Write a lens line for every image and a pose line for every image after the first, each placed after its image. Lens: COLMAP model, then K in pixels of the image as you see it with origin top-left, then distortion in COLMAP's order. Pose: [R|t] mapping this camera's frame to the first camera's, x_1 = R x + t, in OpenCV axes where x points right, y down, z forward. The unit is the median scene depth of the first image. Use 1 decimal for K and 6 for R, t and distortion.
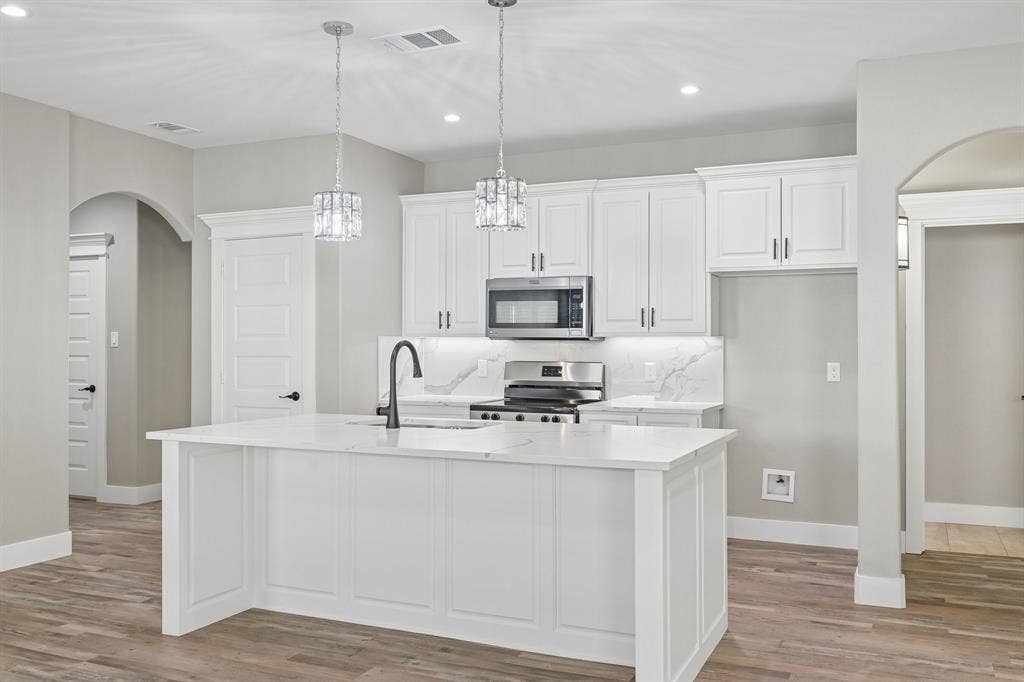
lens RADIAL K [[909.9, 0, 504.5], [0, 909.9, 335.0], [0, 0, 1]] dist [-0.011547, 0.012601]
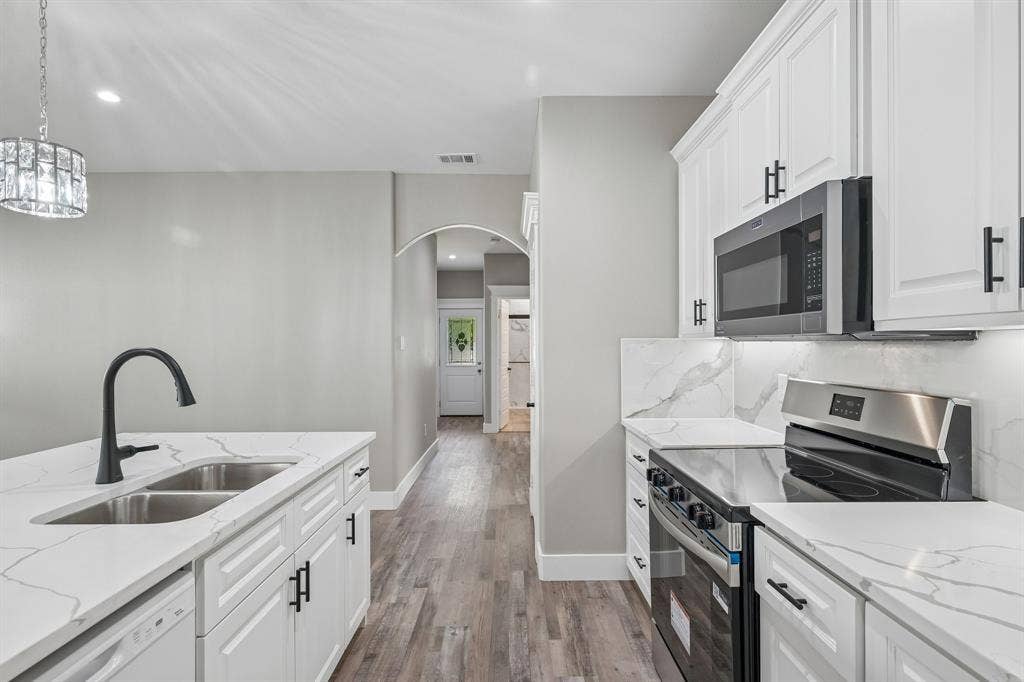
lens RADIAL K [[509.7, 0, 503.4], [0, 509.7, 336.2], [0, 0, 1]] dist [0.000910, -0.000243]
pose [[0.413969, -0.020961, -0.910049, 0.234099], [0.012588, 0.999771, -0.017301, 0.006126], [0.910204, -0.004293, 0.414139, 0.773783]]
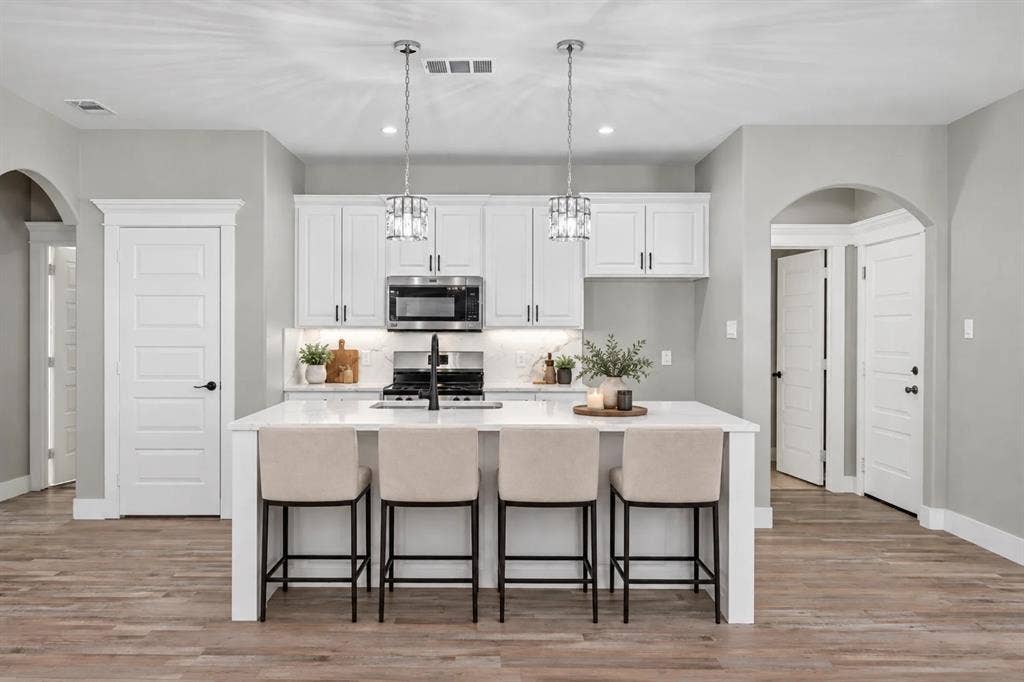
lens RADIAL K [[820.7, 0, 503.3], [0, 820.7, 340.6], [0, 0, 1]] dist [0.003648, -0.000007]
pose [[0.909252, -0.000071, 0.416246, -0.321920], [-0.007247, 0.999846, 0.016001, -0.000247], [-0.416183, -0.017566, 0.909111, 0.030708]]
